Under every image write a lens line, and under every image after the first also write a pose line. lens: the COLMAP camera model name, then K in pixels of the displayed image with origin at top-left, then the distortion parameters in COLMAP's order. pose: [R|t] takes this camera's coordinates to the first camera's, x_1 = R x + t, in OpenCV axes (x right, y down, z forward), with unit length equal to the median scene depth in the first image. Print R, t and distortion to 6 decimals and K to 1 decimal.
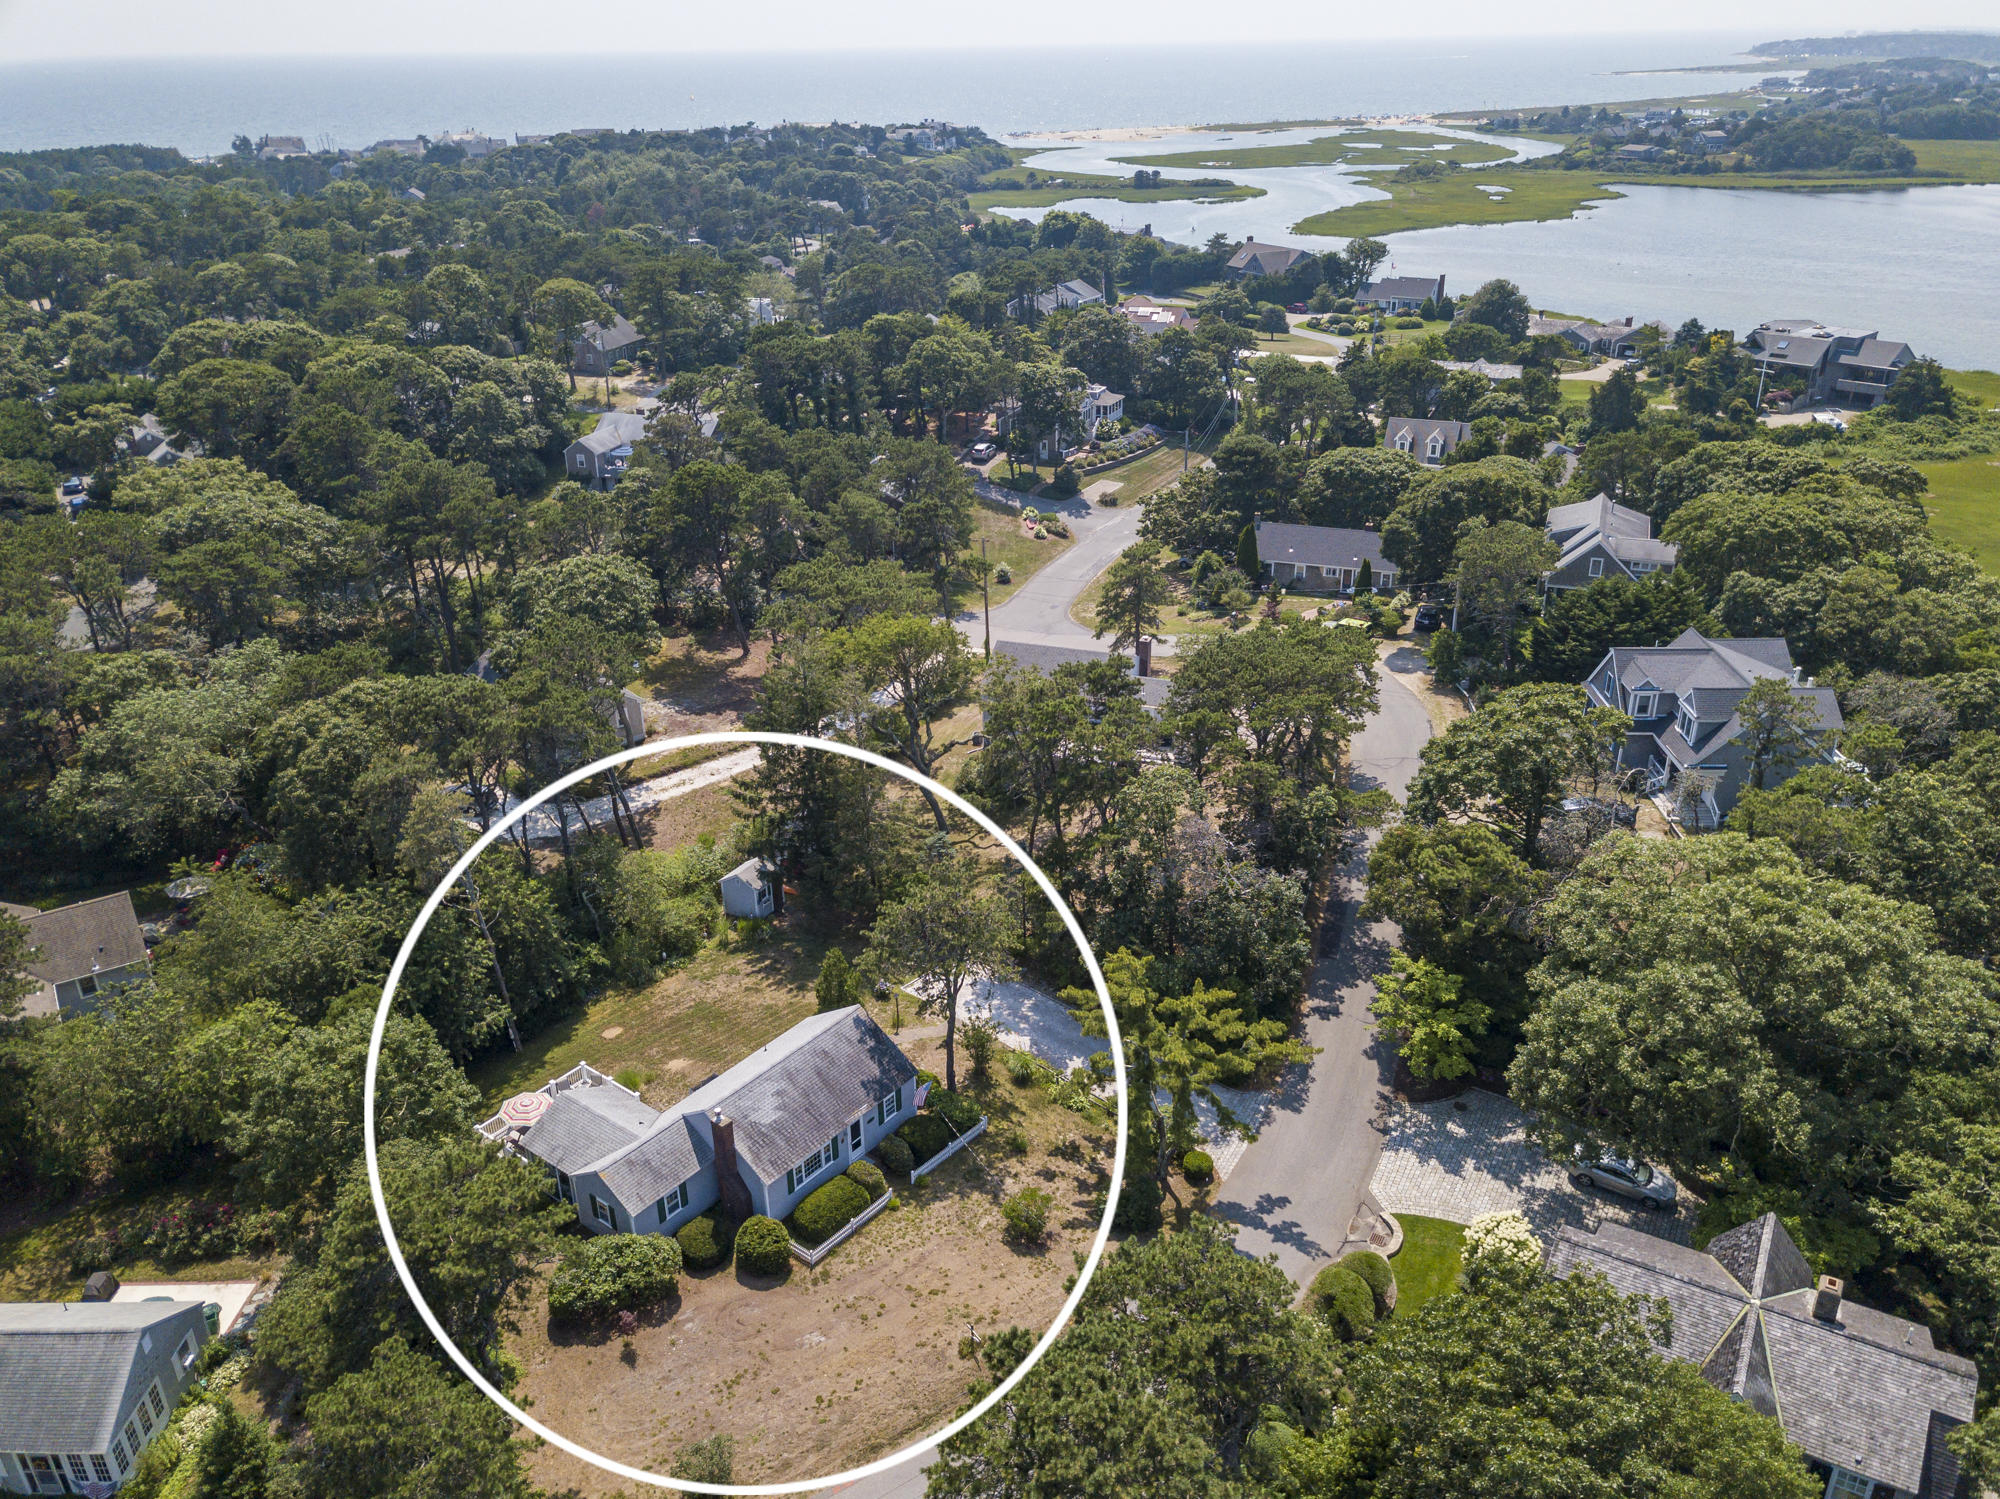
lens RADIAL K [[1520.8, 0, 1000.0], [0, 1520.8, 749.5], [0, 0, 1]] dist [-0.000576, 0.003953]
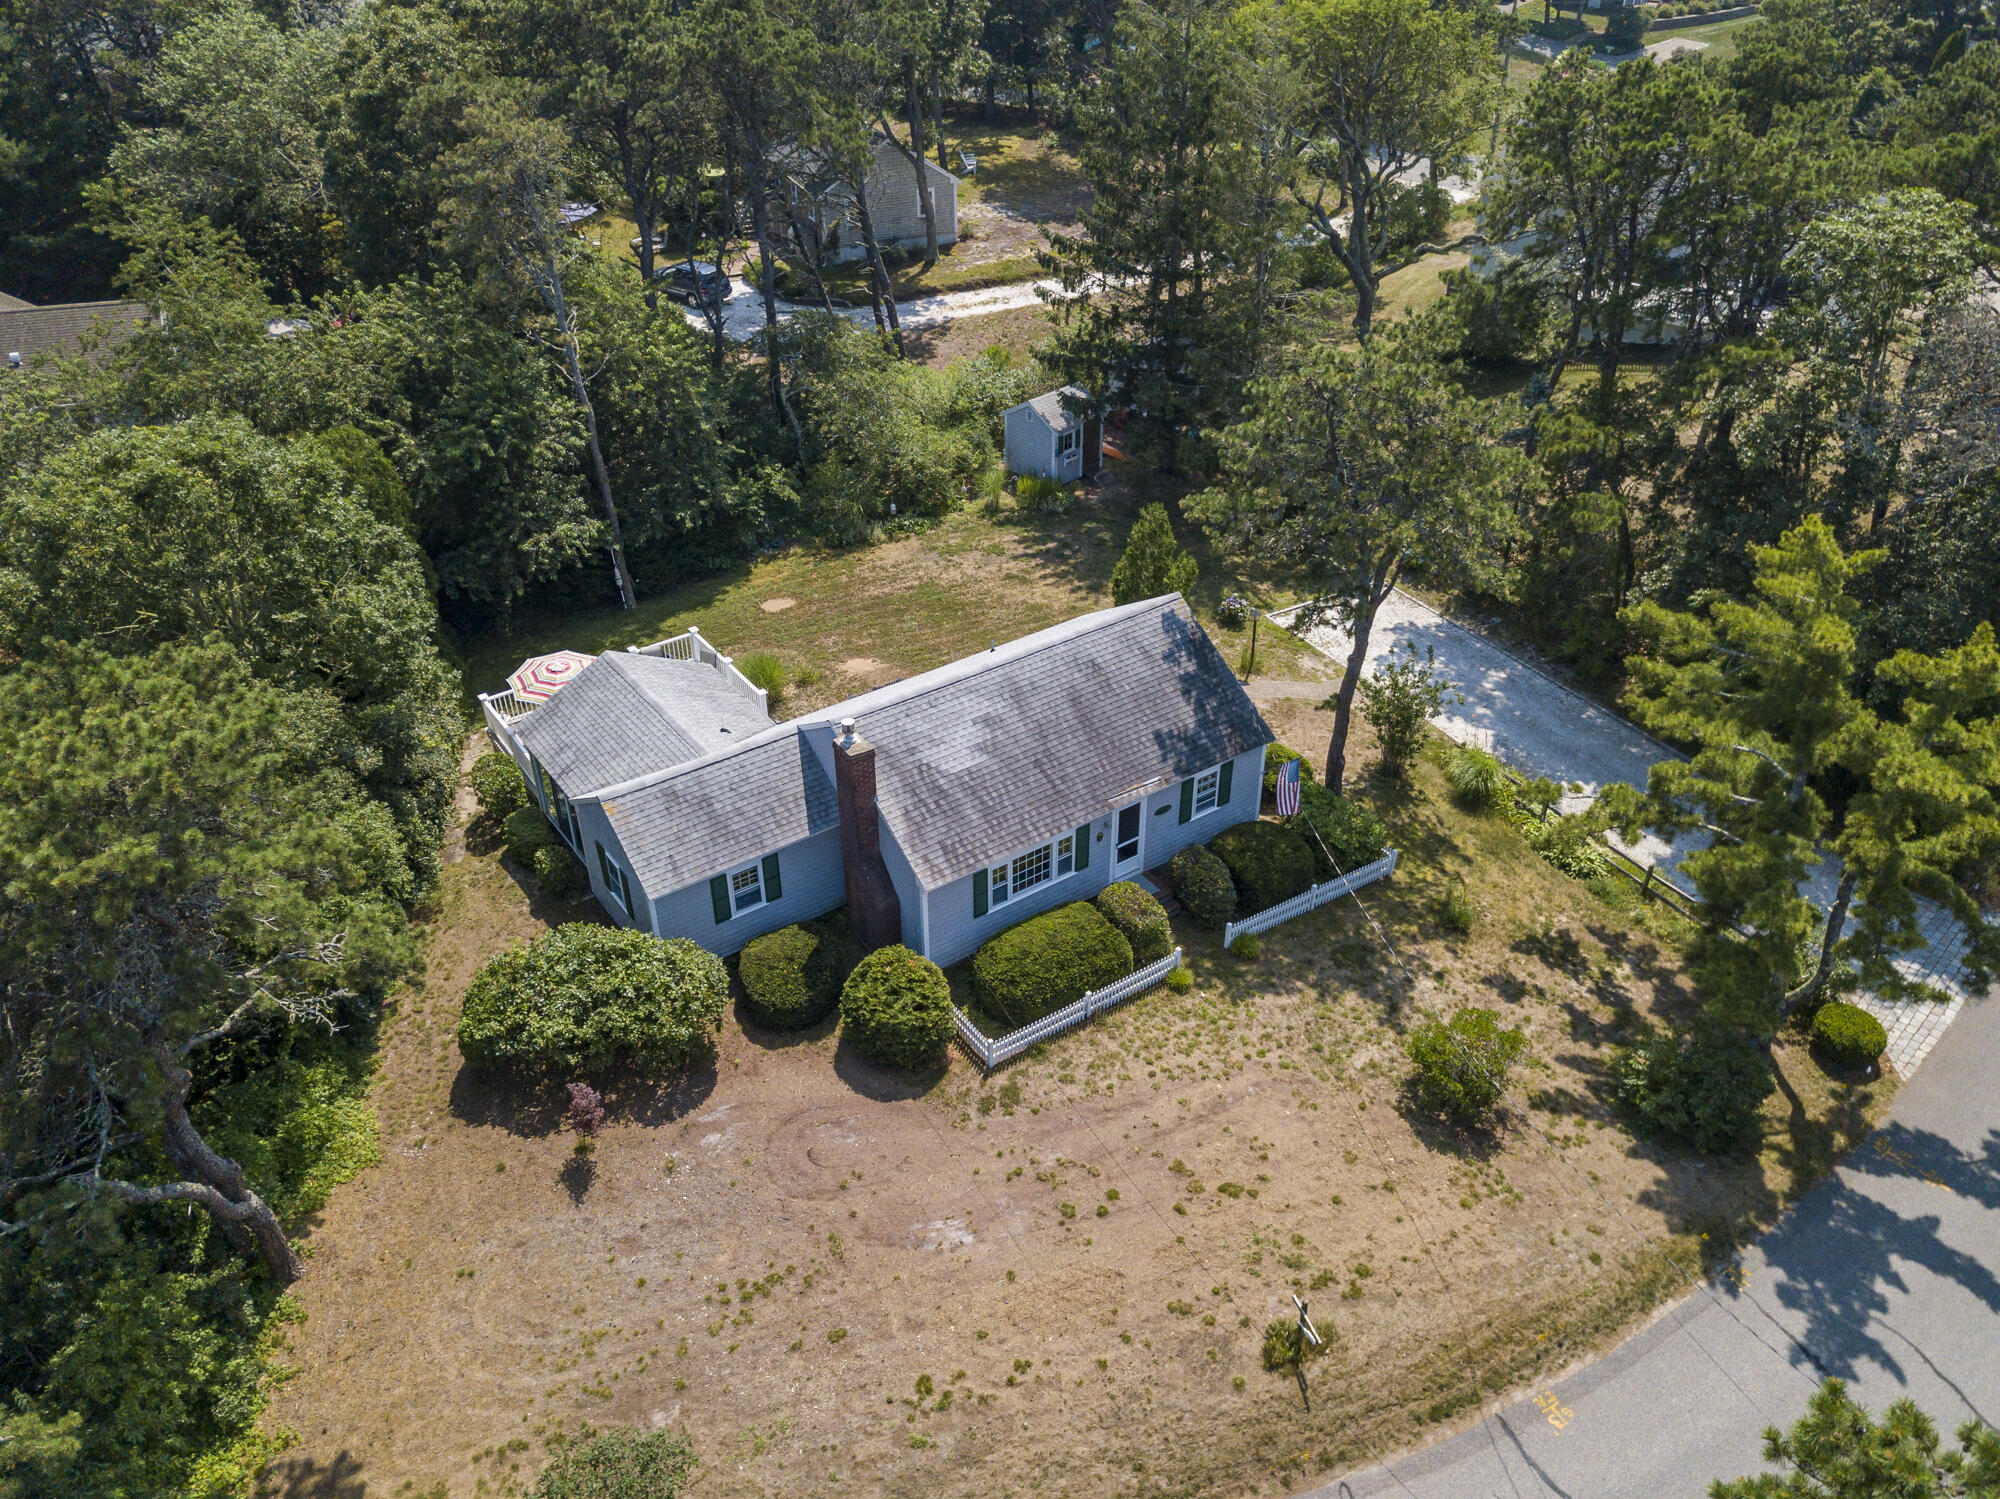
lens RADIAL K [[1545.8, 0, 1006.7], [0, 1545.8, 686.8], [0, 0, 1]] dist [0.072483, -0.145340]
pose [[0.957133, 0.161566, -0.240403, -0.018220], [-0.130423, 0.981474, 0.140348, 0.140156], [0.258625, -0.102978, 0.960473, 0.503846]]
